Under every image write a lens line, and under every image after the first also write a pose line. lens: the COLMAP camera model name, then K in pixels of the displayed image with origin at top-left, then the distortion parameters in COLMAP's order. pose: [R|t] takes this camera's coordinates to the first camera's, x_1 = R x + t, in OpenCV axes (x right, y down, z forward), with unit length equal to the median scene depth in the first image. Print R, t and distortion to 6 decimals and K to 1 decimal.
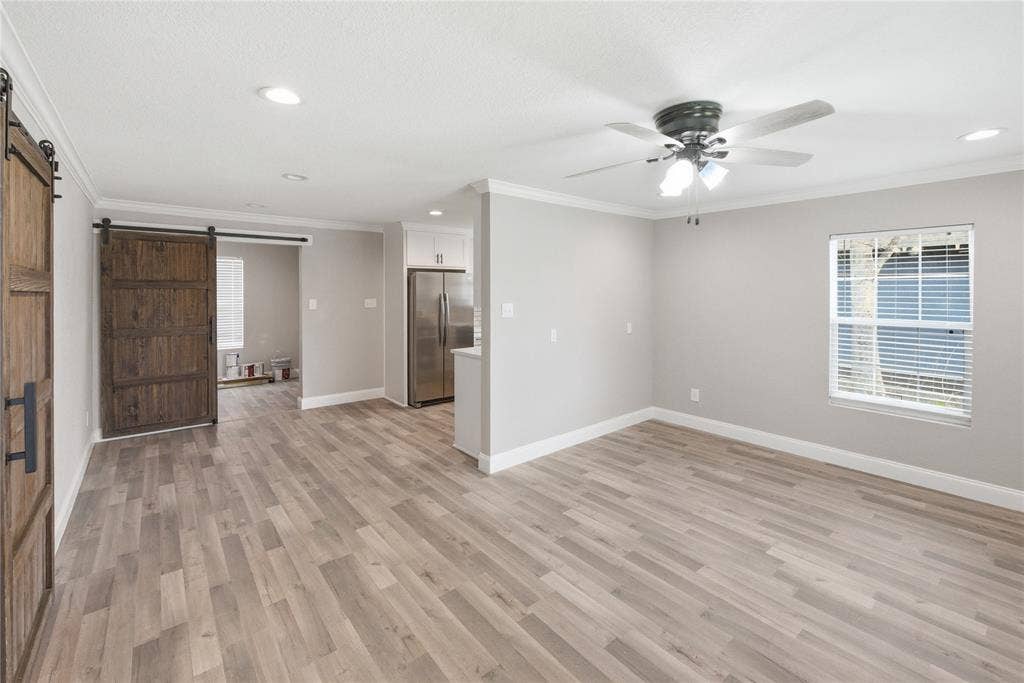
lens RADIAL K [[441.5, 0, 498.5], [0, 441.5, 296.7], [0, 0, 1]] dist [0.001733, -0.001876]
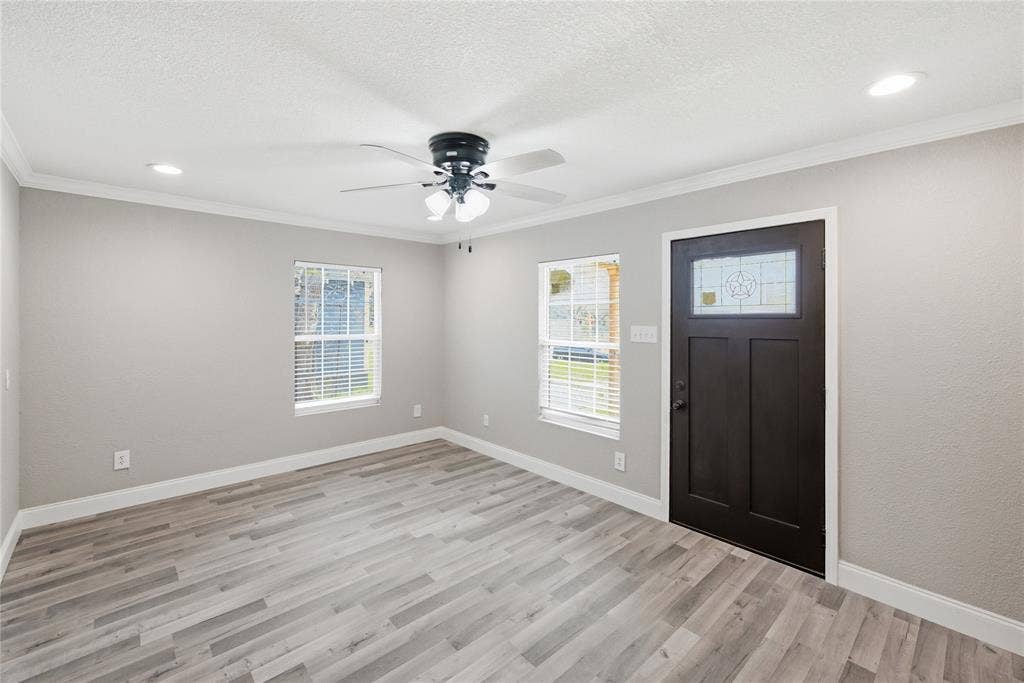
lens RADIAL K [[441.5, 0, 507.1], [0, 441.5, 317.5], [0, 0, 1]] dist [0.001733, -0.001876]
pose [[-0.085596, -0.007298, 0.996303, -0.465235], [0.004561, 0.999960, 0.007717, -0.005876], [-0.996319, 0.005205, -0.085559, 0.706421]]
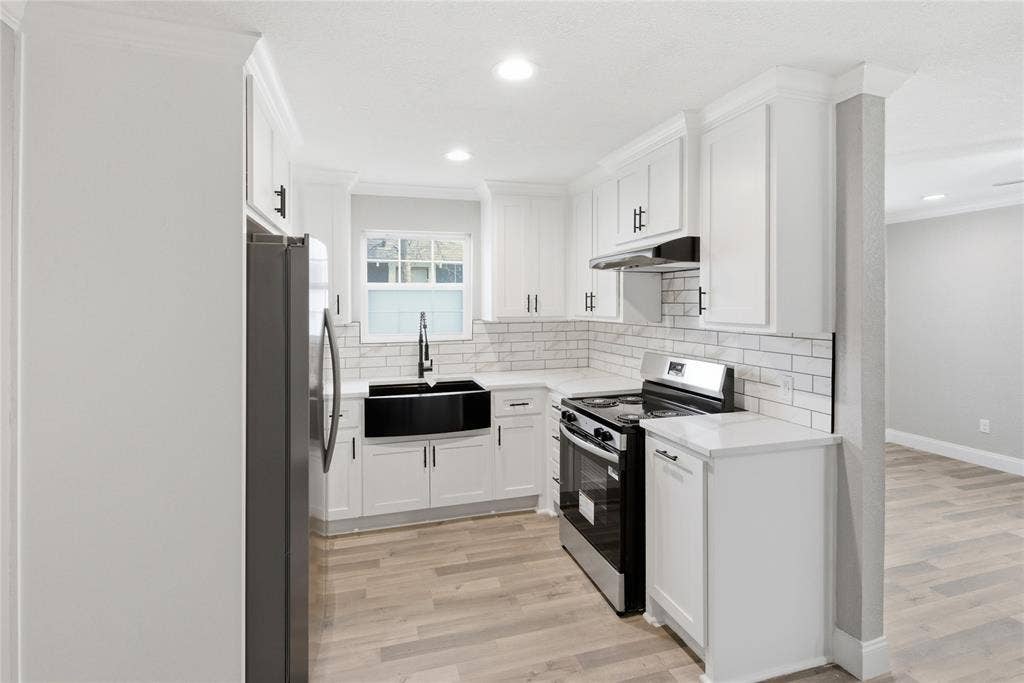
lens RADIAL K [[496.7, 0, 496.3], [0, 496.7, 303.5], [0, 0, 1]] dist [-0.001202, 0.000768]
pose [[0.364192, 0.000043, 0.931324, -0.850774], [0.013383, 0.999896, -0.005280, -0.013555], [-0.931228, 0.014387, 0.364154, 1.469324]]
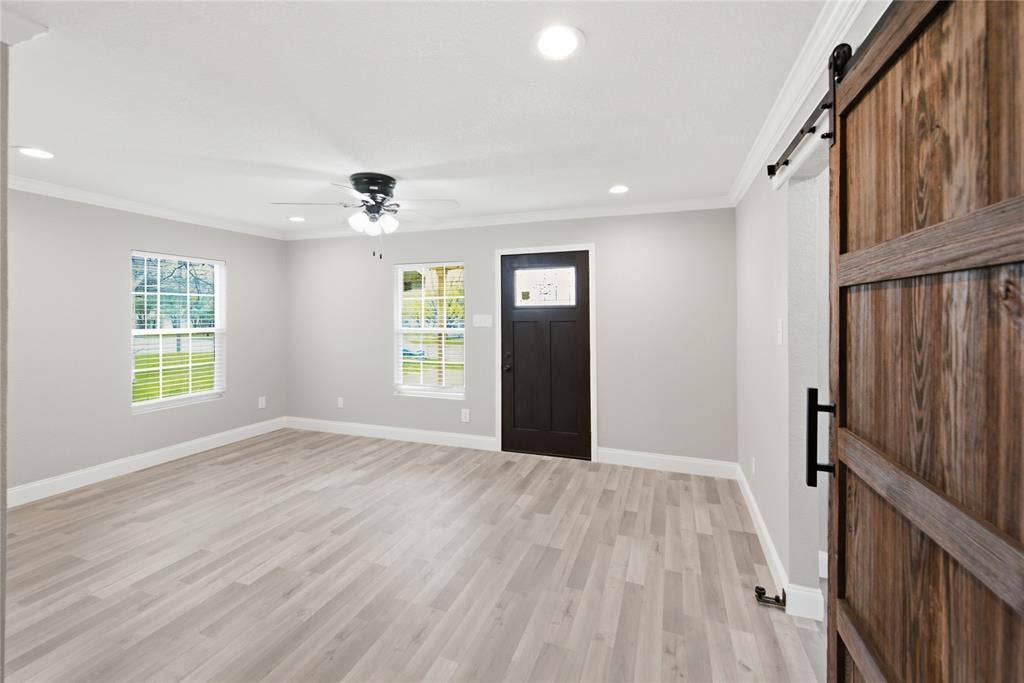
lens RADIAL K [[441.5, 0, 516.3], [0, 441.5, 313.9], [0, 0, 1]] dist [0.001733, -0.001876]
pose [[-0.540797, -0.001186, 0.841152, -0.749303], [0.008433, 0.999941, 0.006832, 0.012241], [-0.841111, 0.010789, -0.540755, 1.001665]]
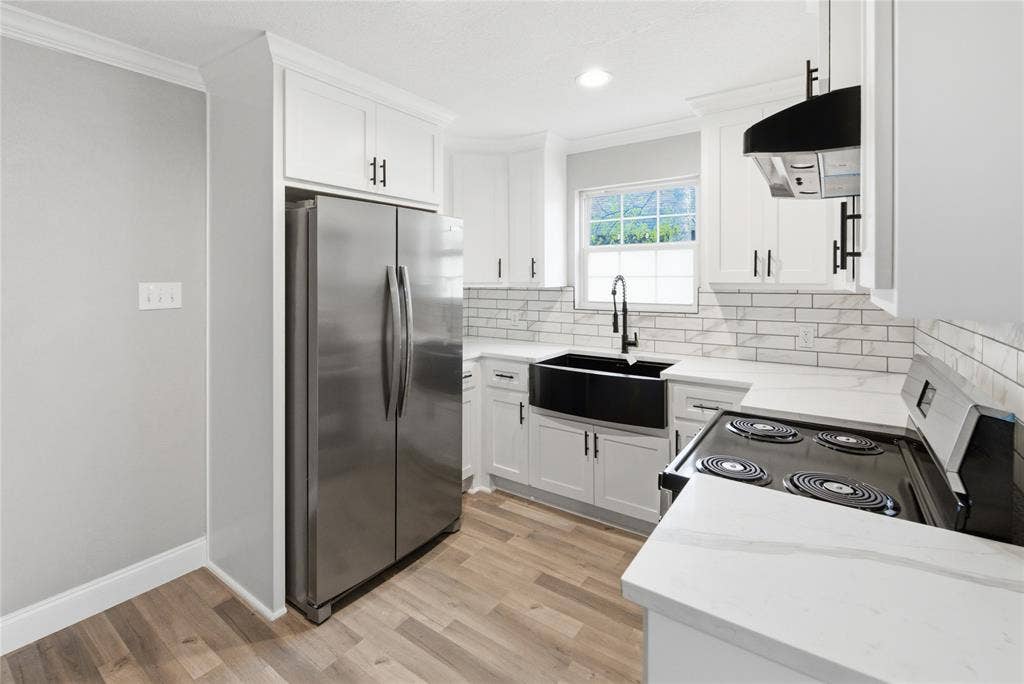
lens RADIAL K [[461.0, 0, 506.0], [0, 461.0, 273.0], [0, 0, 1]] dist [-0.003713, 0.000549]
pose [[0.955029, 0.003260, 0.296494, -0.293932], [0.002923, 0.999787, -0.020408, 0.011179], [-0.296497, 0.020356, 0.954817, 1.222417]]
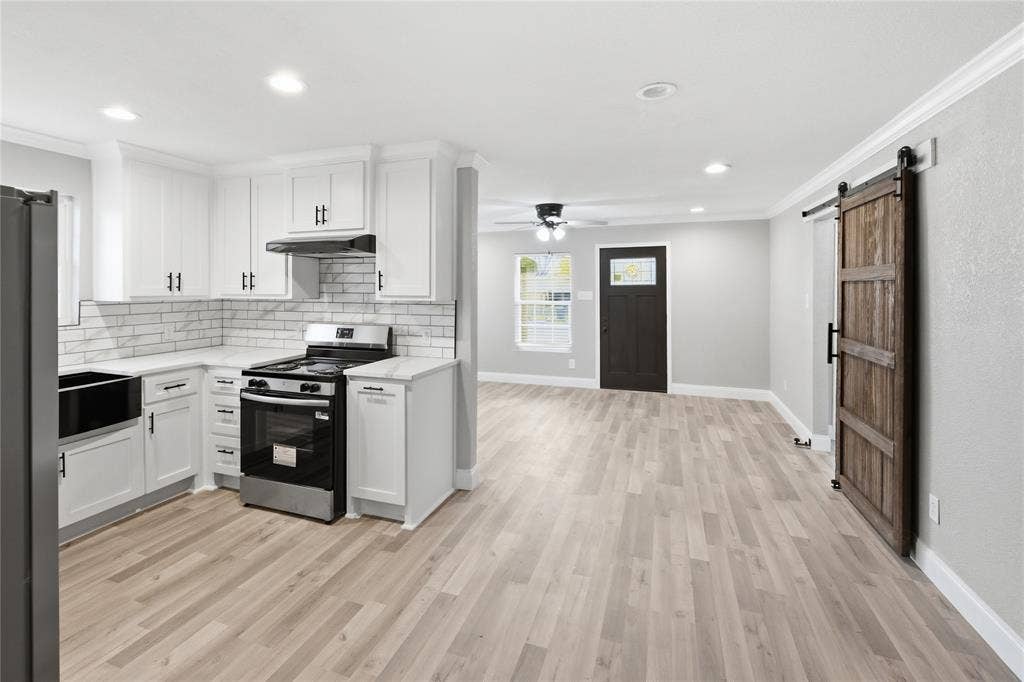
lens RADIAL K [[461.0, 0, 515.8], [0, 461.0, 293.6], [0, 0, 1]] dist [-0.003713, 0.000549]
pose [[-0.565726, -0.009952, 0.824533, -1.032607], [0.007293, 0.999828, 0.017072, -0.004075], [-0.824561, 0.015671, -0.565556, 1.792846]]
